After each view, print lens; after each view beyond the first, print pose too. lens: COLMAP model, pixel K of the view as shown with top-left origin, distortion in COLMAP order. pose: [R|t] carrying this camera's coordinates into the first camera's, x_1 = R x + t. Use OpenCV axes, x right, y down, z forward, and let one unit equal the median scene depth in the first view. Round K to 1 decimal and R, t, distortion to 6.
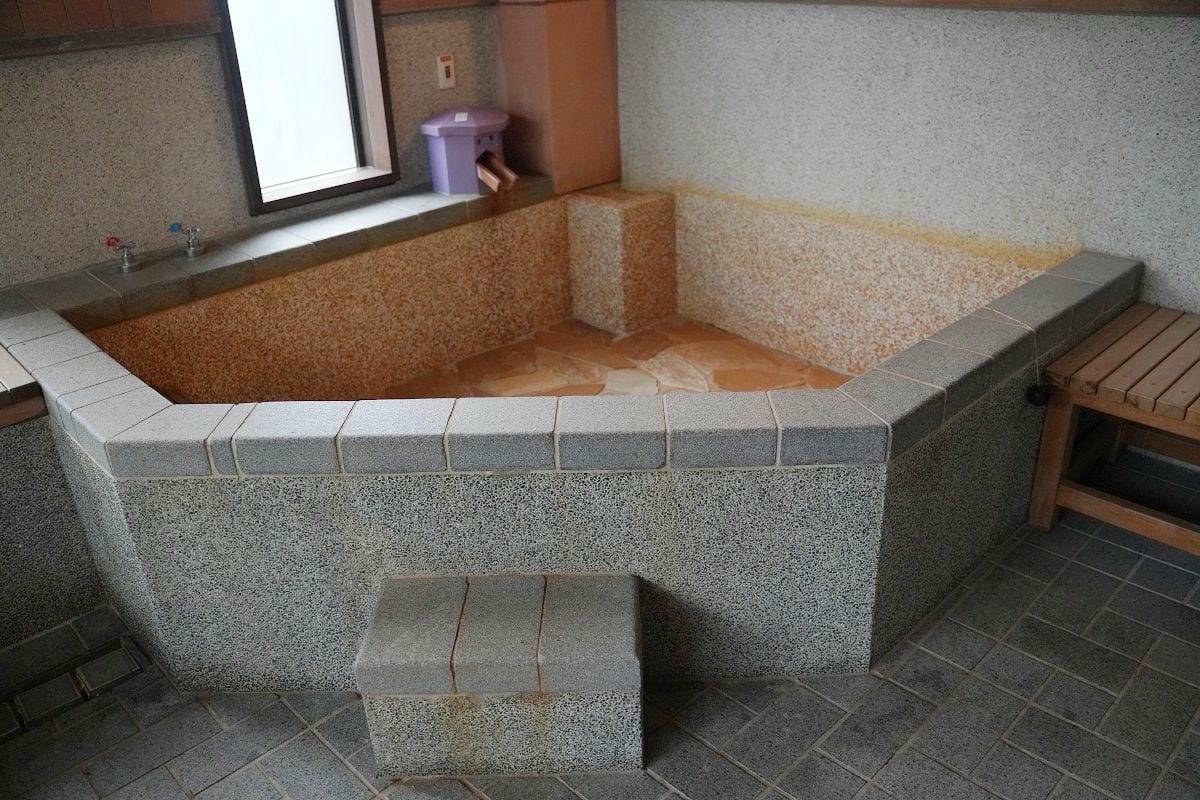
lens RADIAL K [[978.9, 0, 600.0], [0, 978.9, 400.0], [0, 0, 1]] dist [-0.108512, 0.085720]
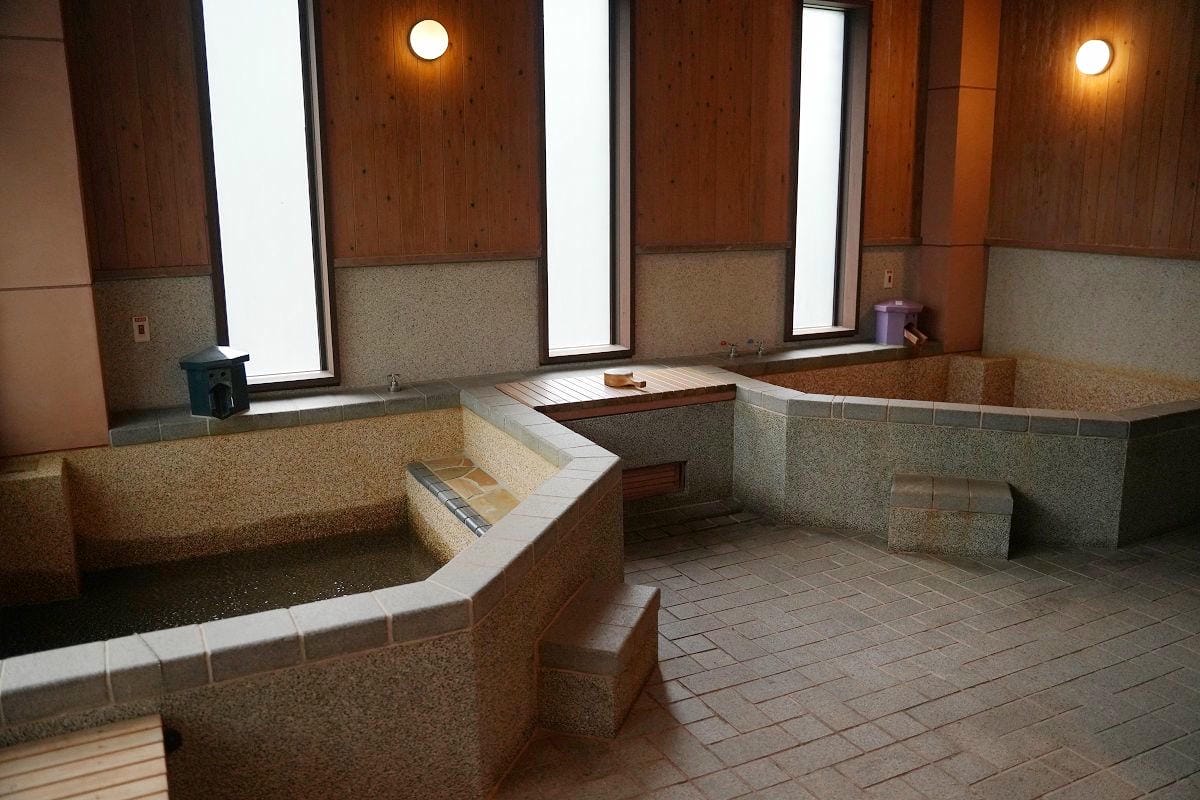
lens RADIAL K [[978.9, 0, 600.0], [0, 978.9, 400.0], [0, 0, 1]] dist [-0.108512, 0.085720]
pose [[0.954275, 0.097358, -0.282632, -0.148664], [-0.159587, 0.965392, -0.206279, 0.351559], [0.252768, 0.241951, 0.936786, -0.806227]]
